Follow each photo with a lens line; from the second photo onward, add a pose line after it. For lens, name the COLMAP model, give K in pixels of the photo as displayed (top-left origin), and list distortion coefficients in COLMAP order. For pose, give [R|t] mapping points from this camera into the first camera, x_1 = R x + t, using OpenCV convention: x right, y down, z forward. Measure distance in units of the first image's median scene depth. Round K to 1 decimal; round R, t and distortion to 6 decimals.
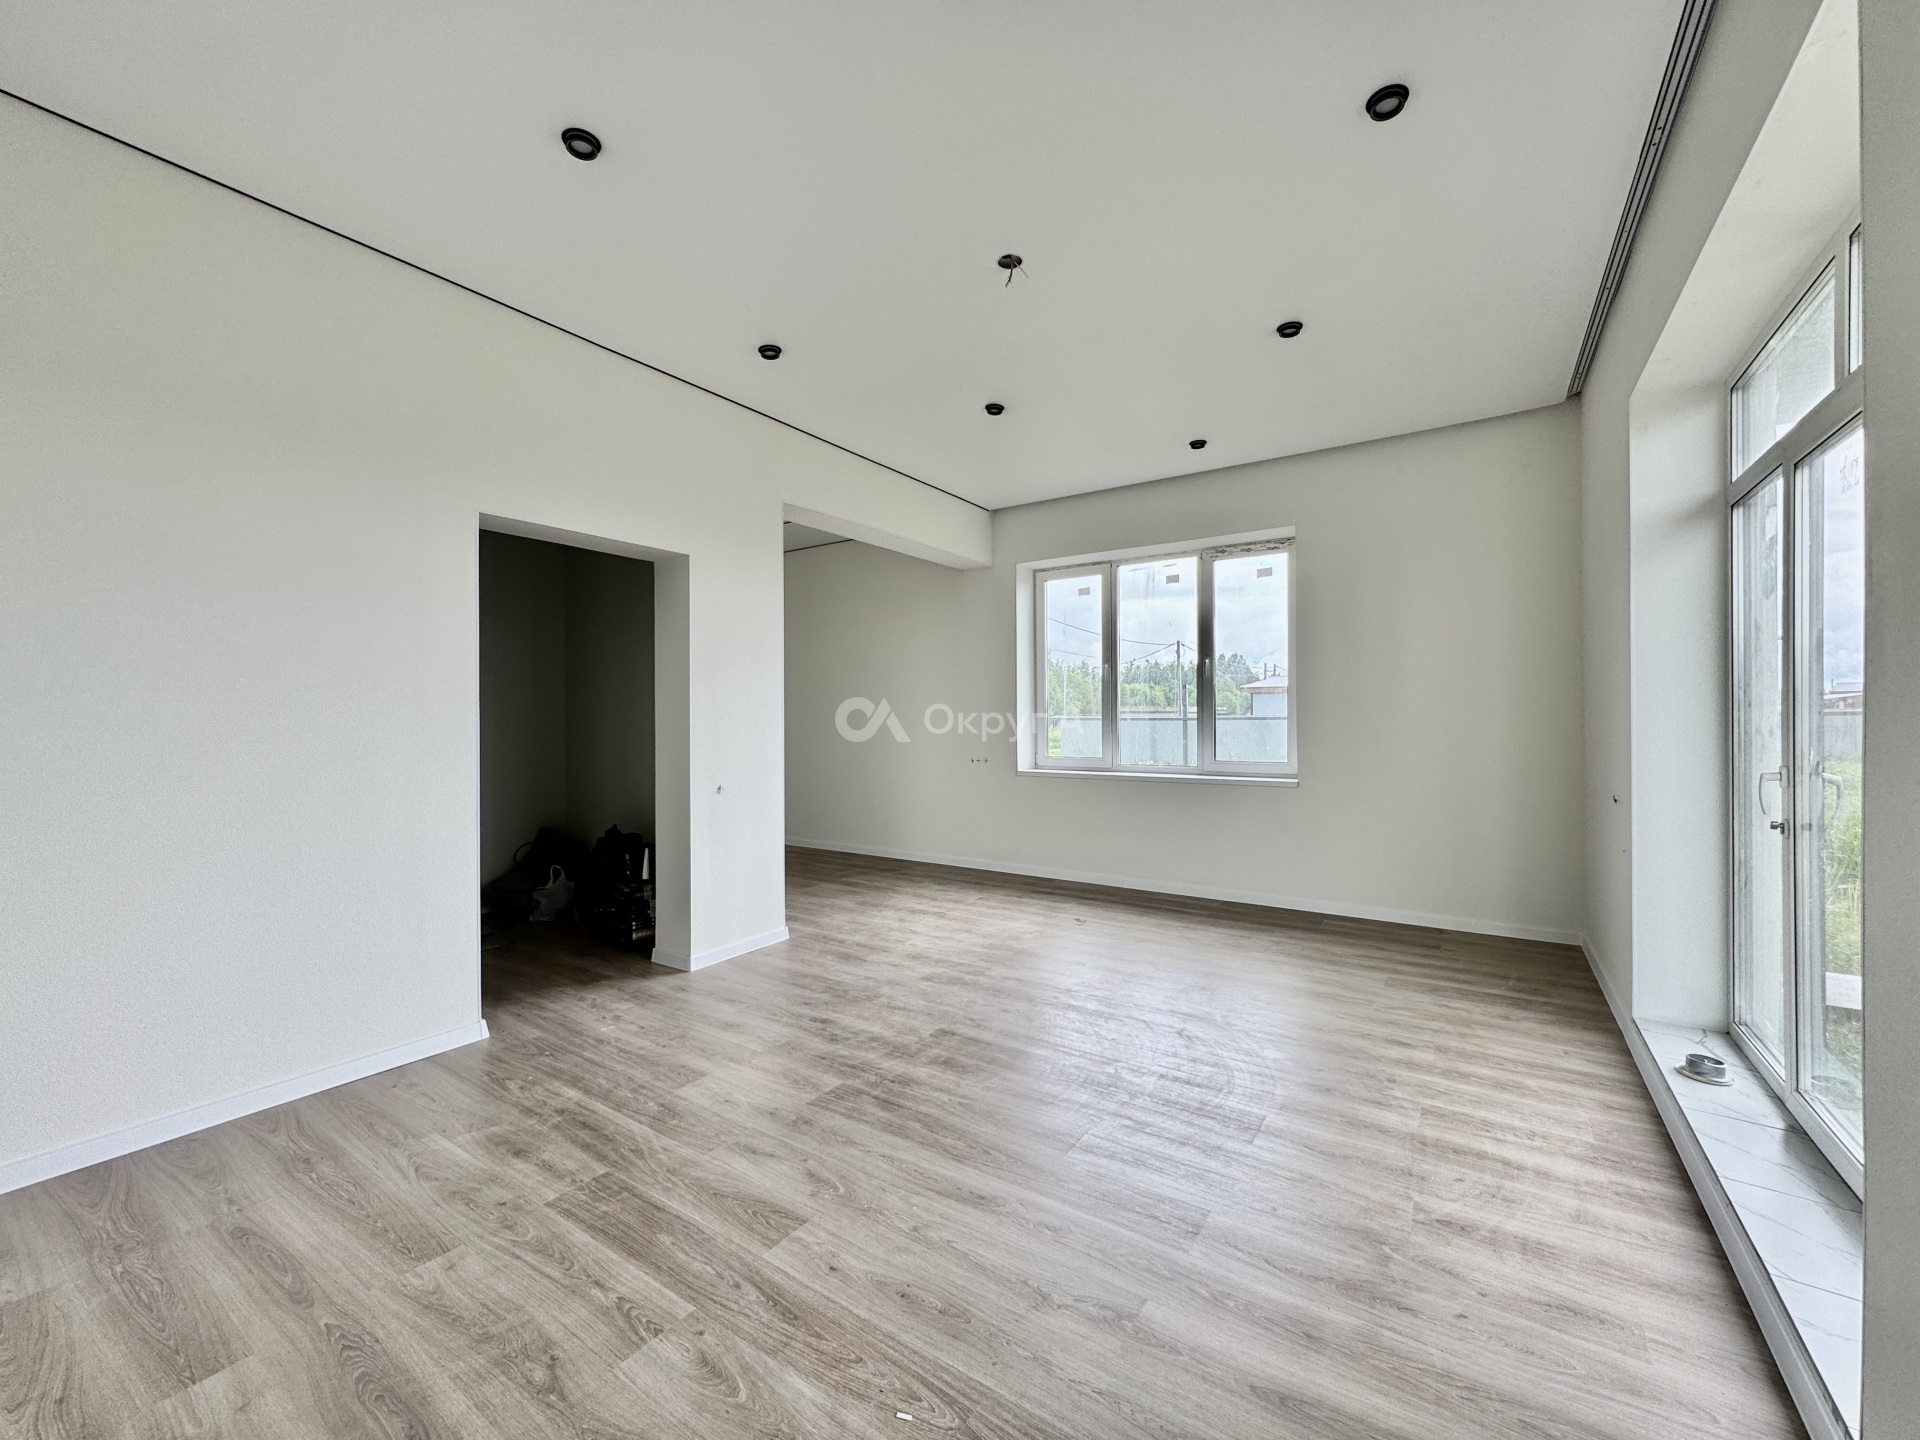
lens RADIAL K [[767.1, 0, 957.1], [0, 767.1, 718.3], [0, 0, 1]] dist [-0.004406, 0.000348]
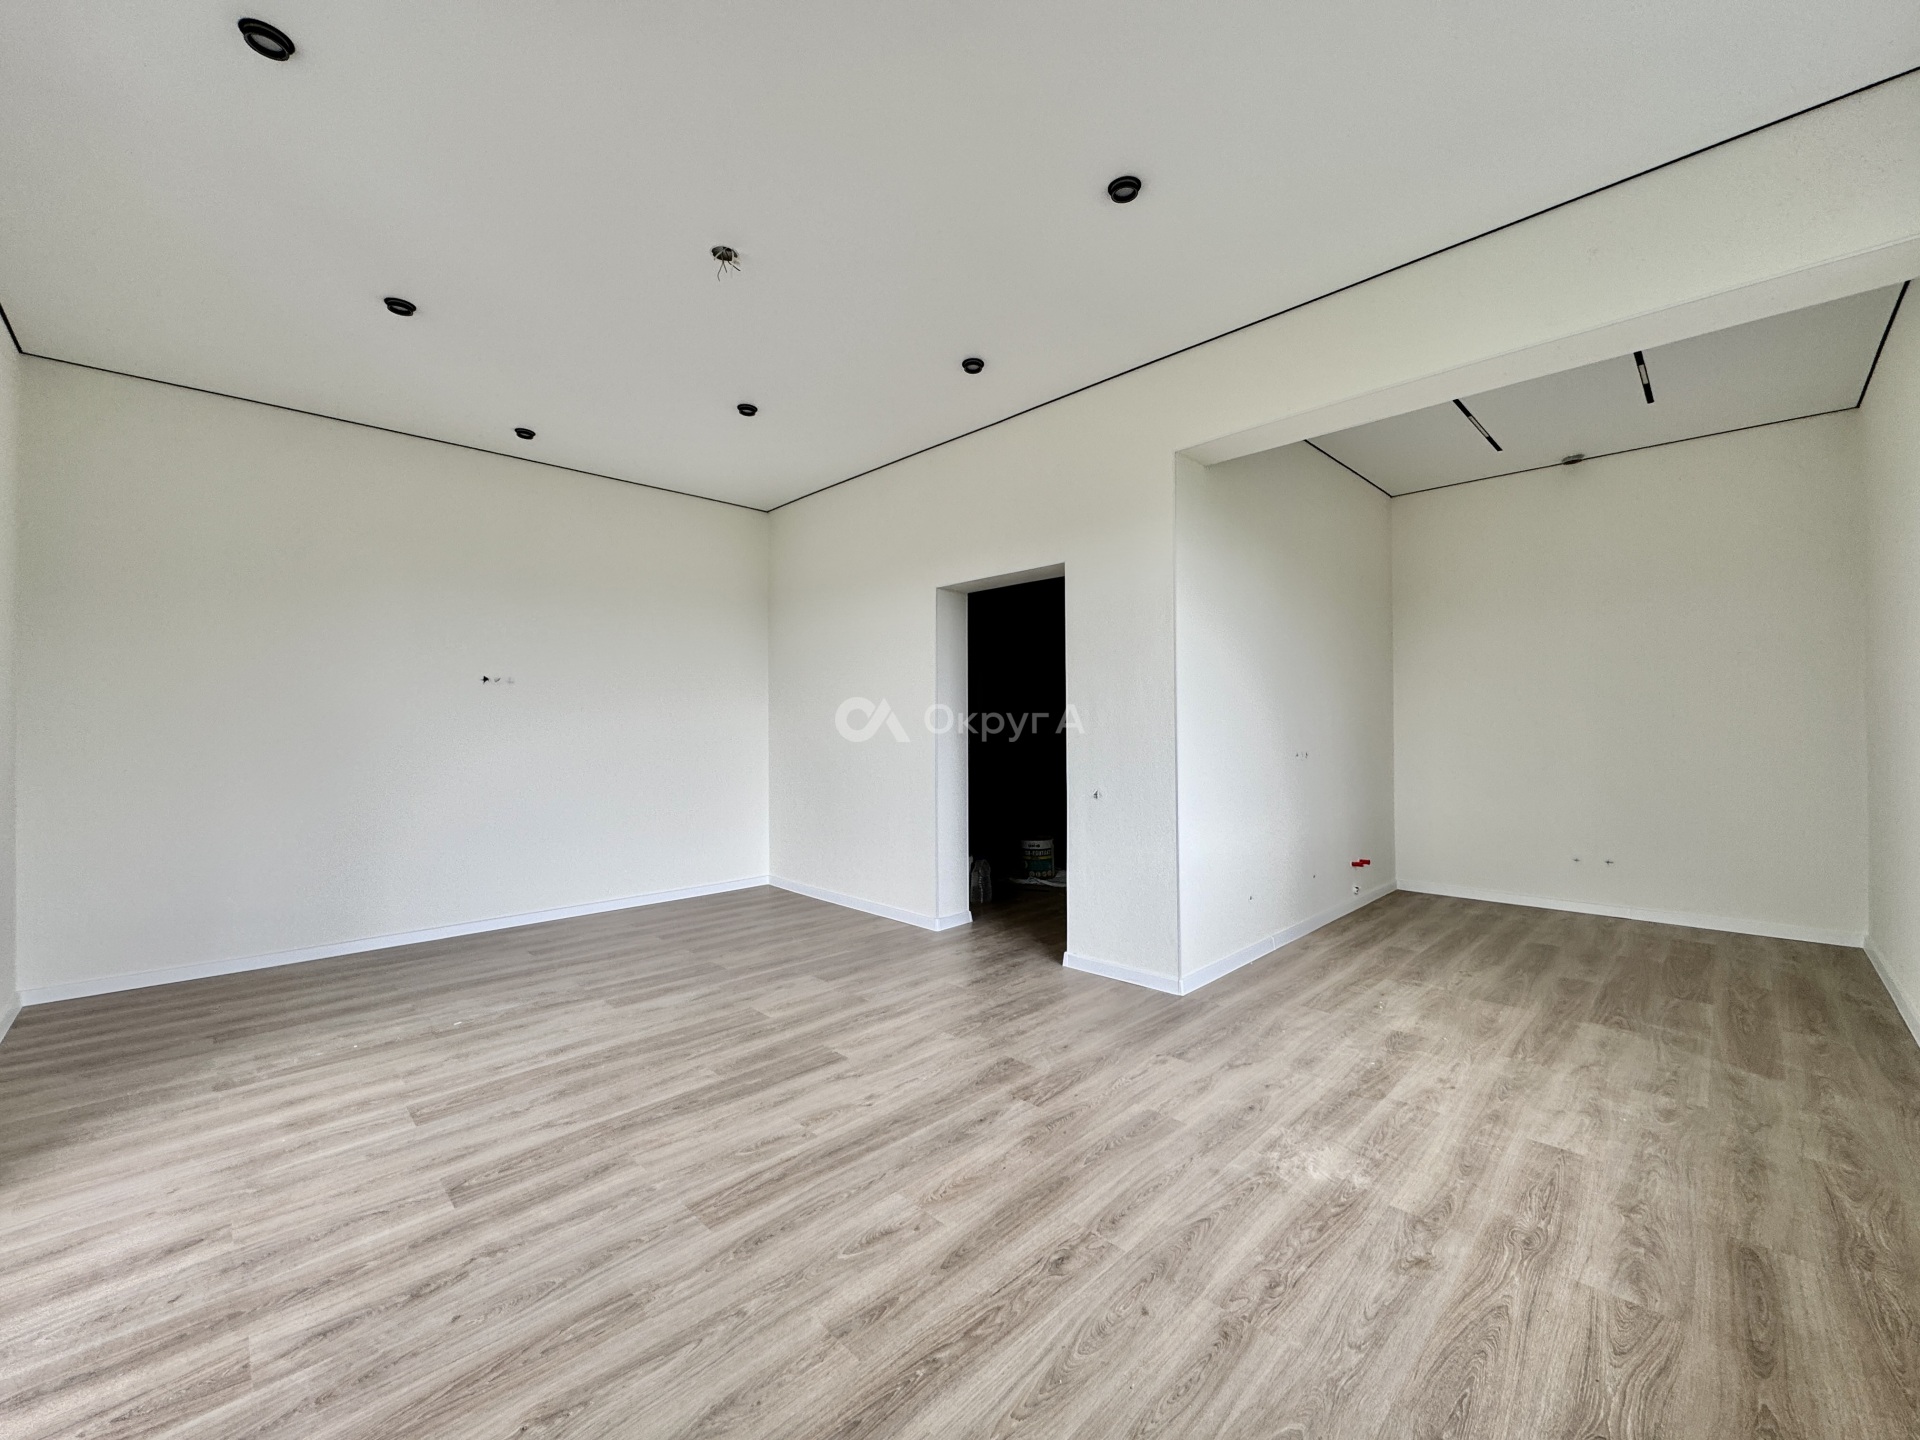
lens RADIAL K [[767.1, 0, 957.1], [0, 767.1, 718.3], [0, 0, 1]] dist [-0.004406, 0.000348]
pose [[-0.194471, -0.005231, -0.980894, 0.685740], [0.007512, 0.999949, -0.006822, 0.002682], [0.980880, -0.008695, -0.194422, 1.049070]]
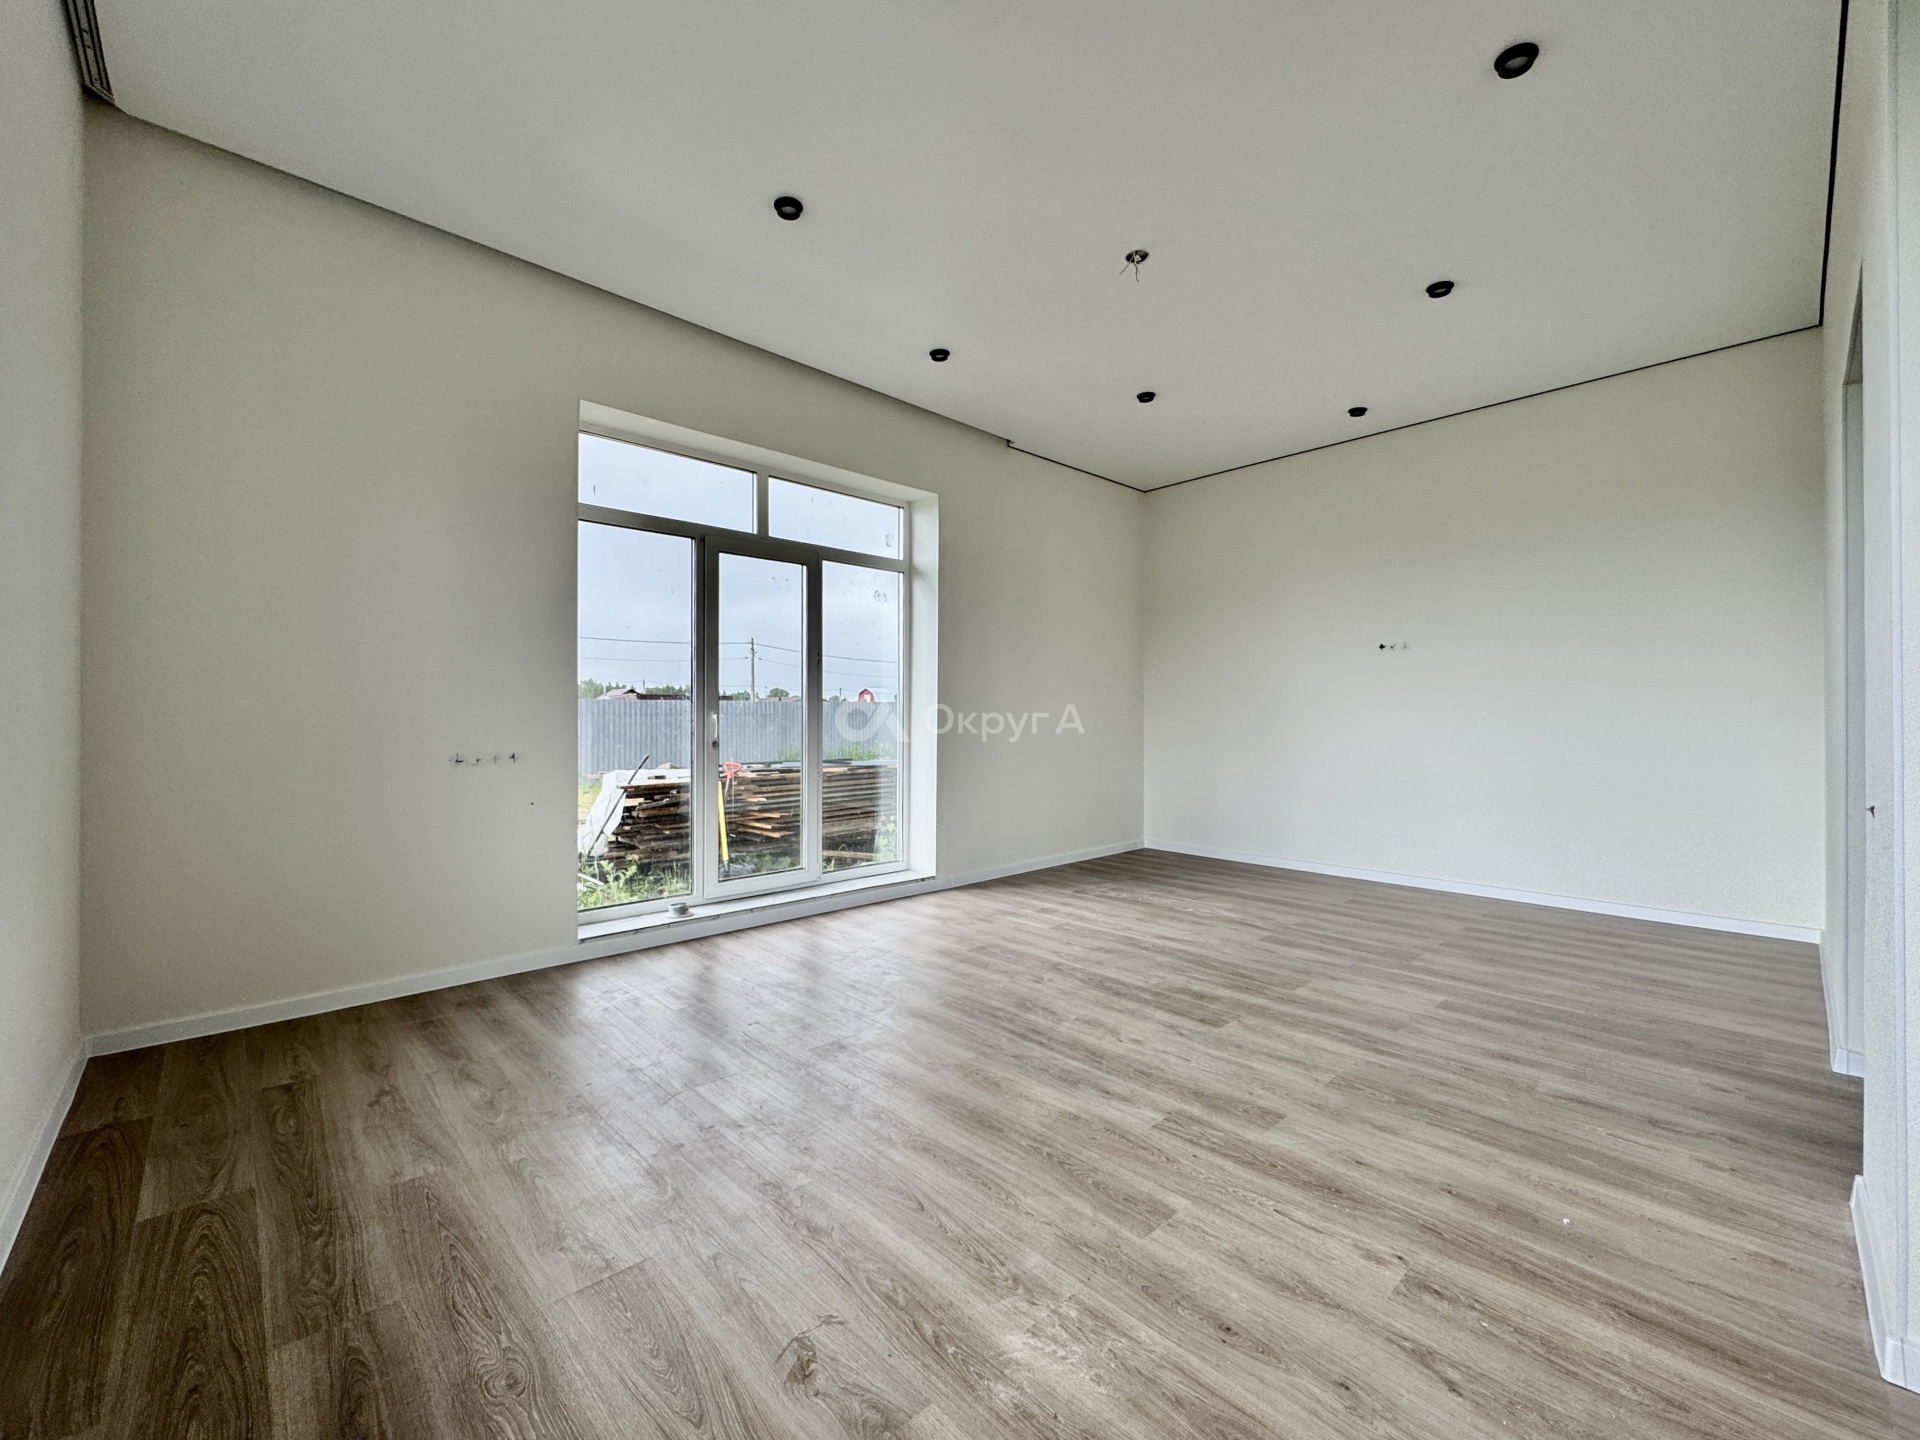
lens RADIAL K [[784.3, 0, 957.0], [0, 784.3, 718.5], [0, 0, 1]] dist [-0.001923, -0.000010]
pose [[-0.976043, 0.003280, 0.217552, 0.056422], [0.002871, 0.999993, -0.002195, 0.049128], [-0.217557, -0.001517, -0.976046, 1.531084]]
